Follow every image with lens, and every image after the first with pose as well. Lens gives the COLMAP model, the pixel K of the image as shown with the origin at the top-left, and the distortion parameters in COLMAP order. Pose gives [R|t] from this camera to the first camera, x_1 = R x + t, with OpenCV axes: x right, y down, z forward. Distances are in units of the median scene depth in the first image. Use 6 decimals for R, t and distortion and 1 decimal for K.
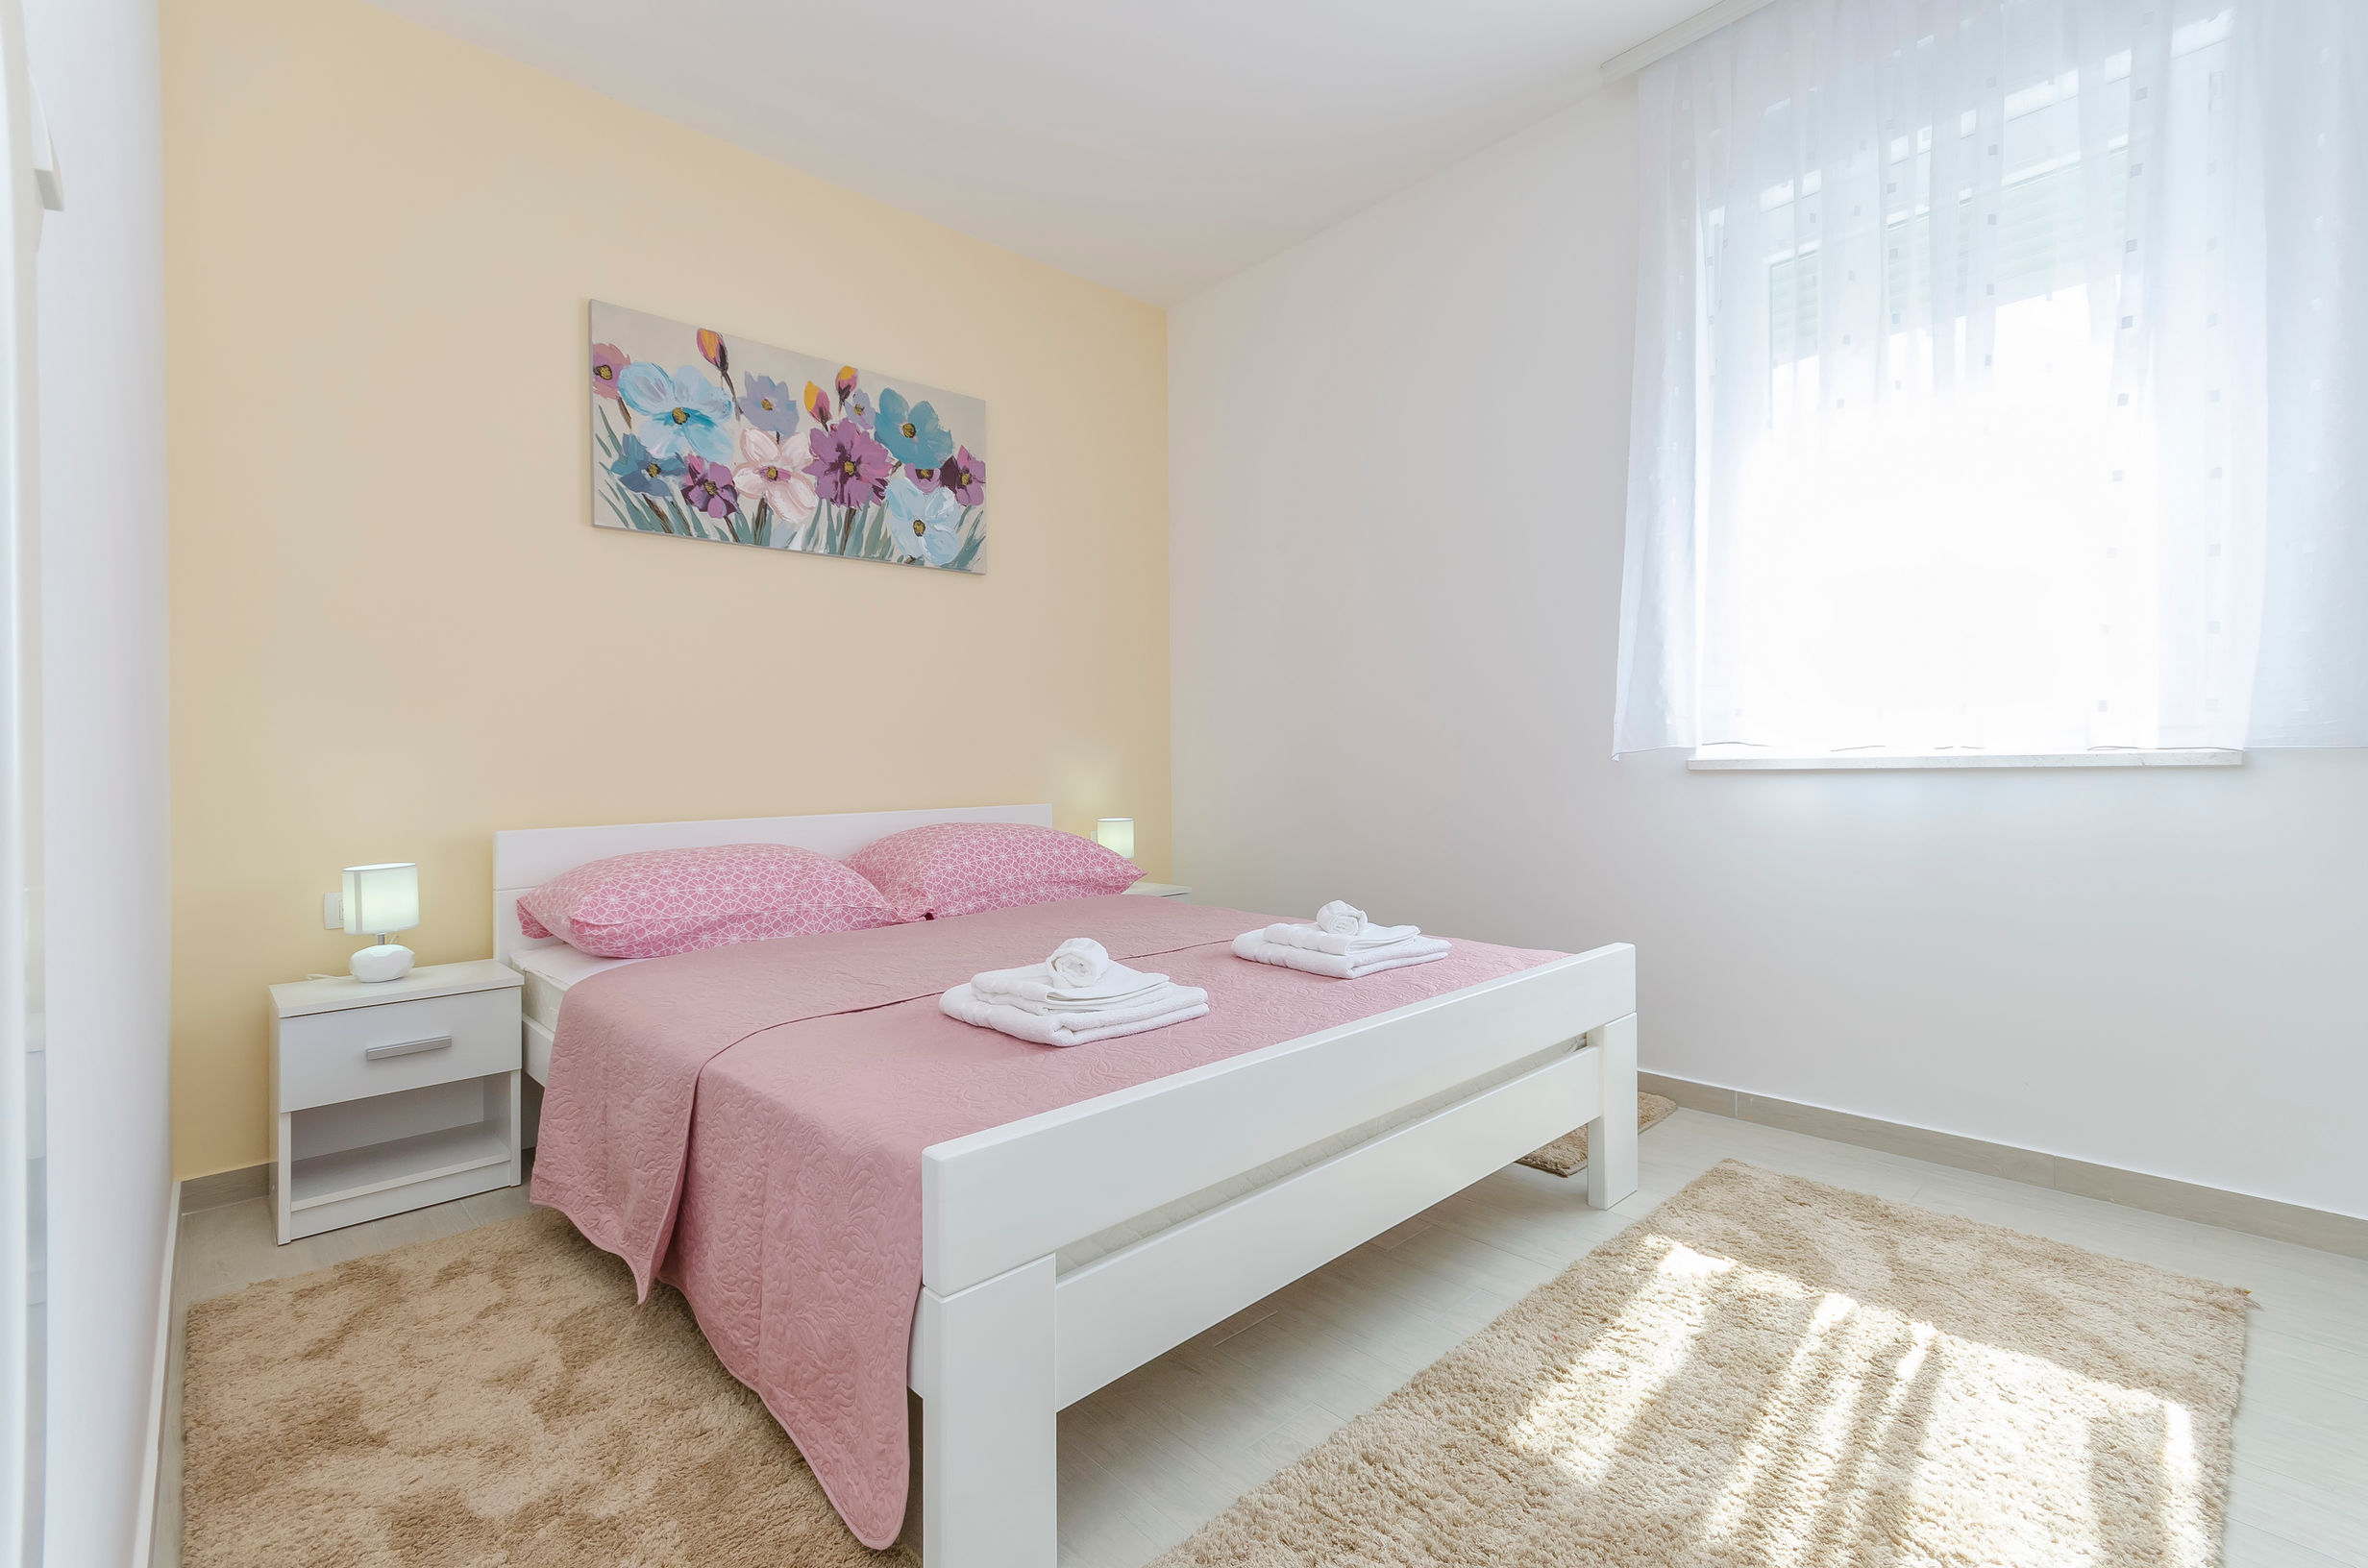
lens RADIAL K [[1034.7, 0, 1182.8], [0, 1034.7, 770.3], [0, 0, 1]] dist [0.000516, -0.000021]
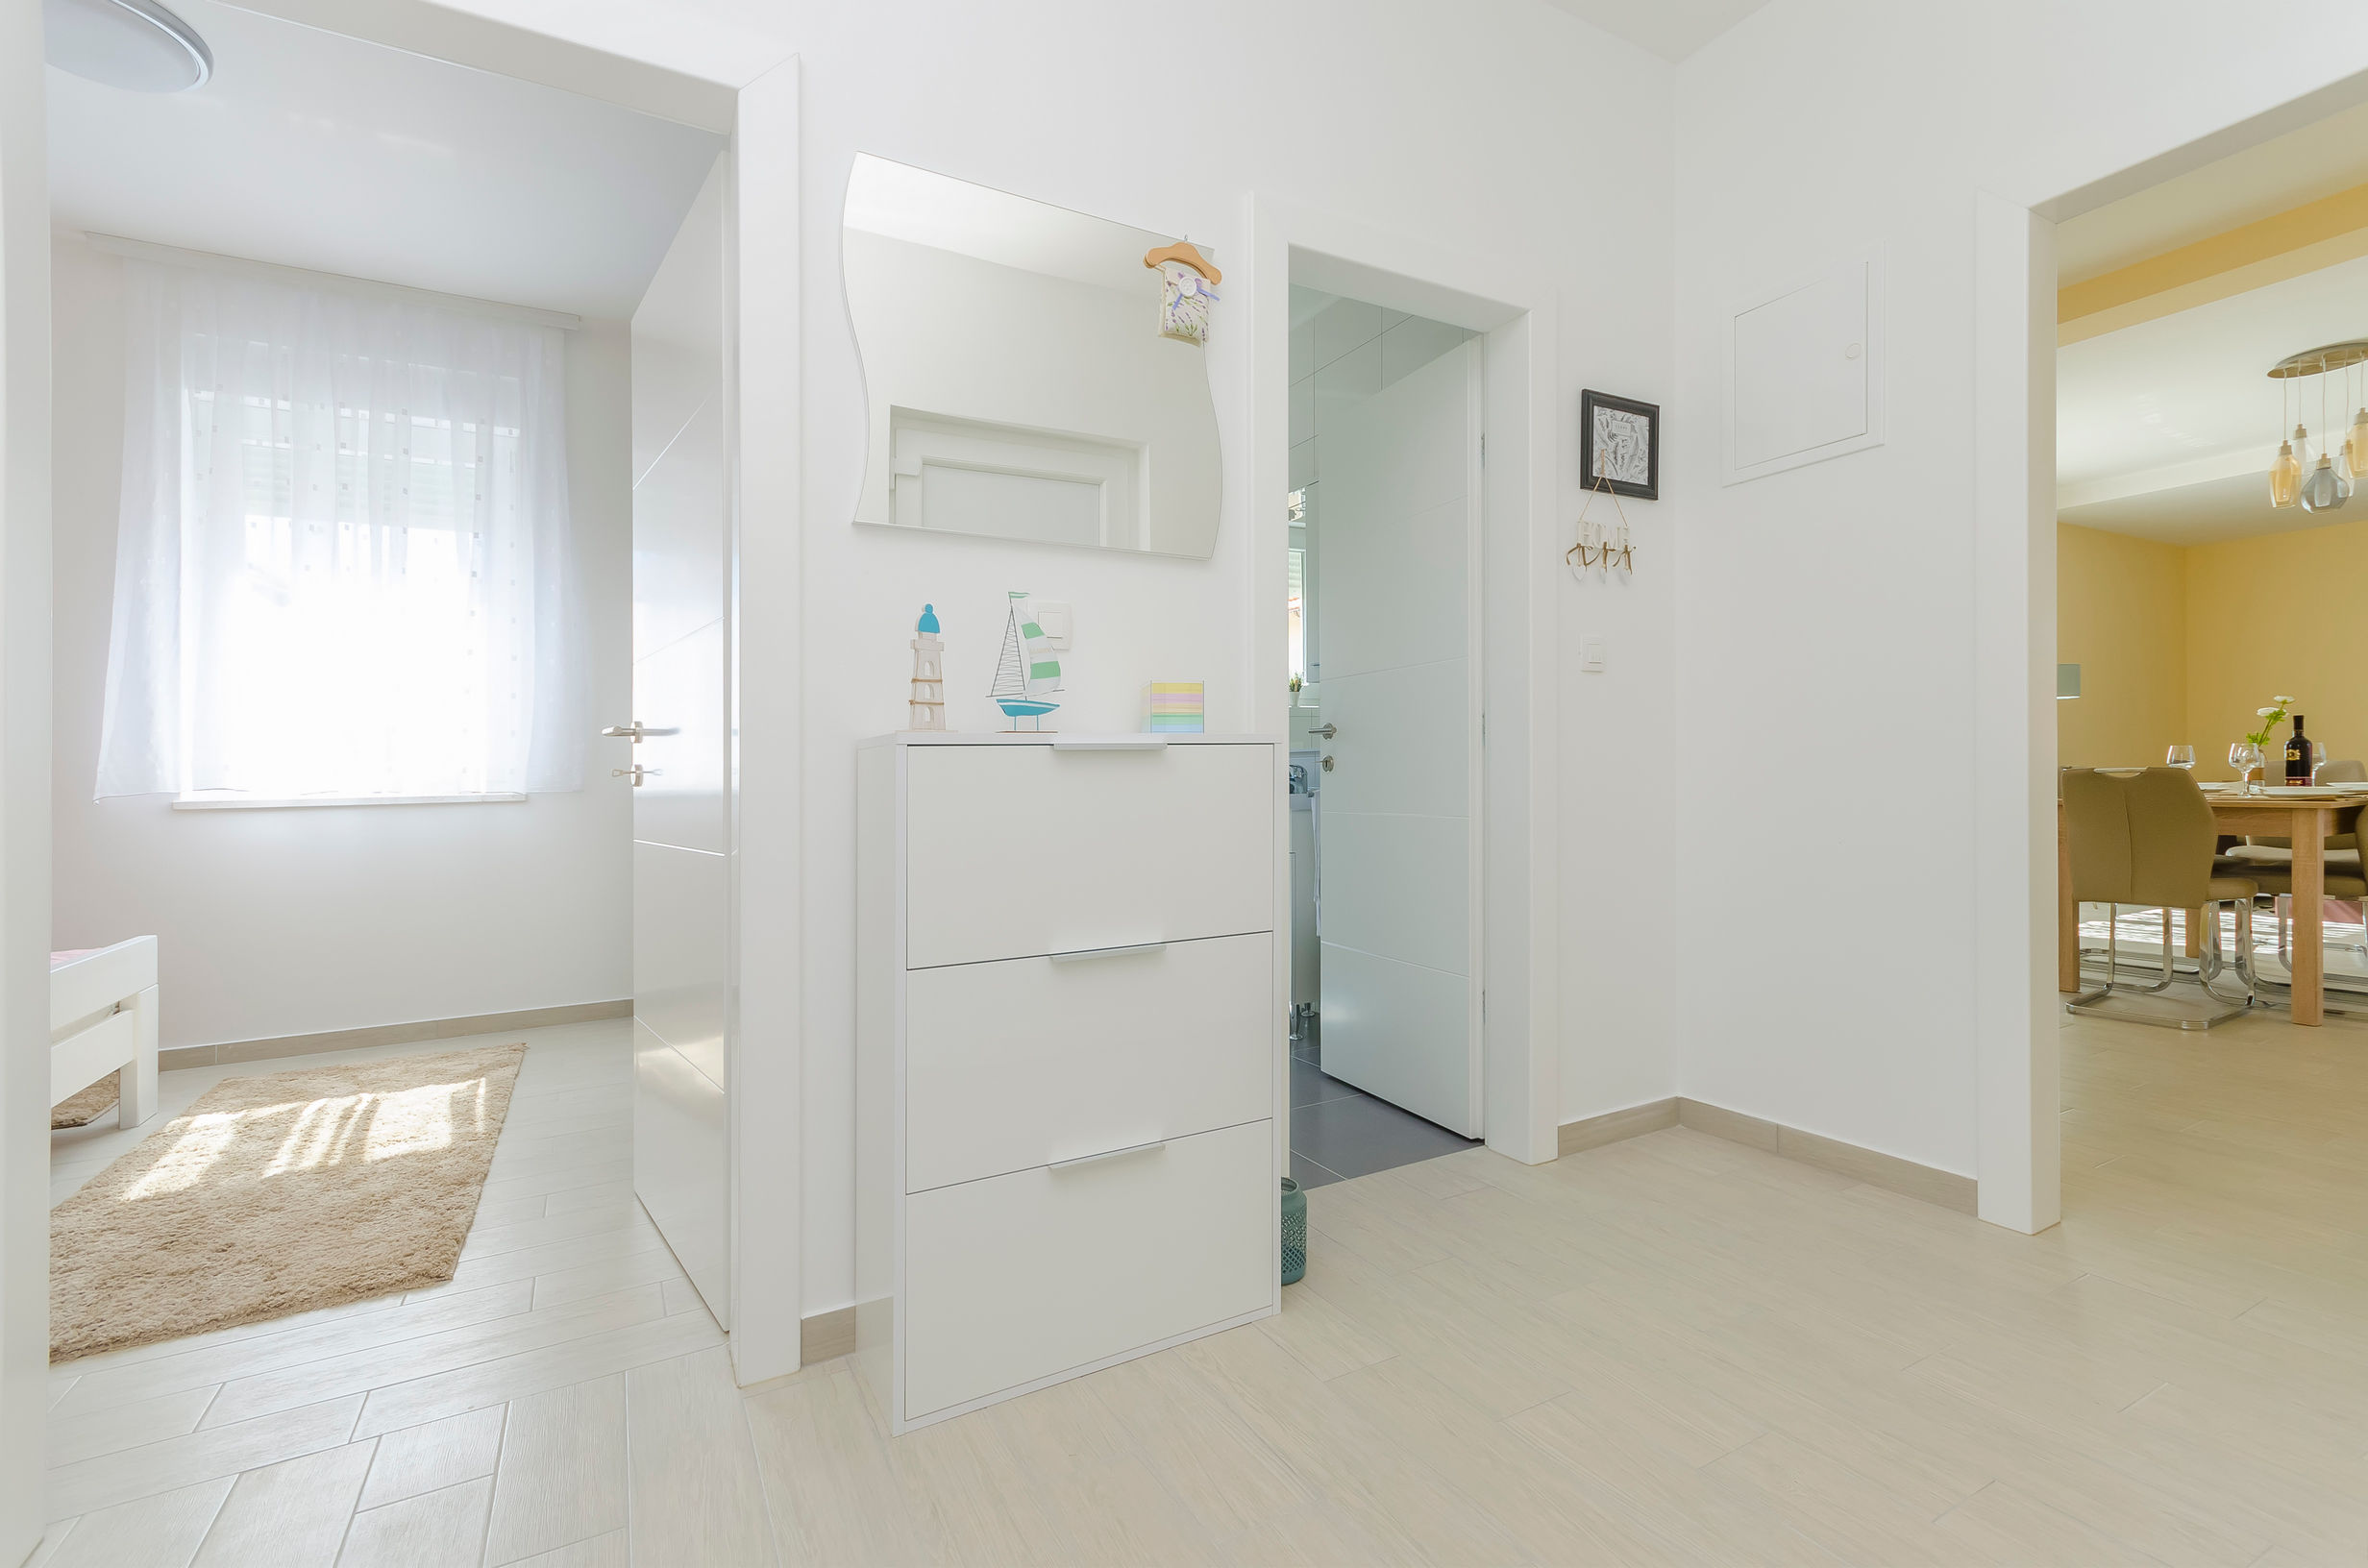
lens RADIAL K [[1024.7, 0, 1188.6], [0, 1024.7, 759.2], [0, 0, 1]] dist [0.002670, 0.000236]
pose [[0.253402, 0.012576, 0.967279, -0.547439], [0.013993, 0.999763, -0.016664, -0.030043], [-0.967260, 0.017758, 0.253166, -0.701131]]
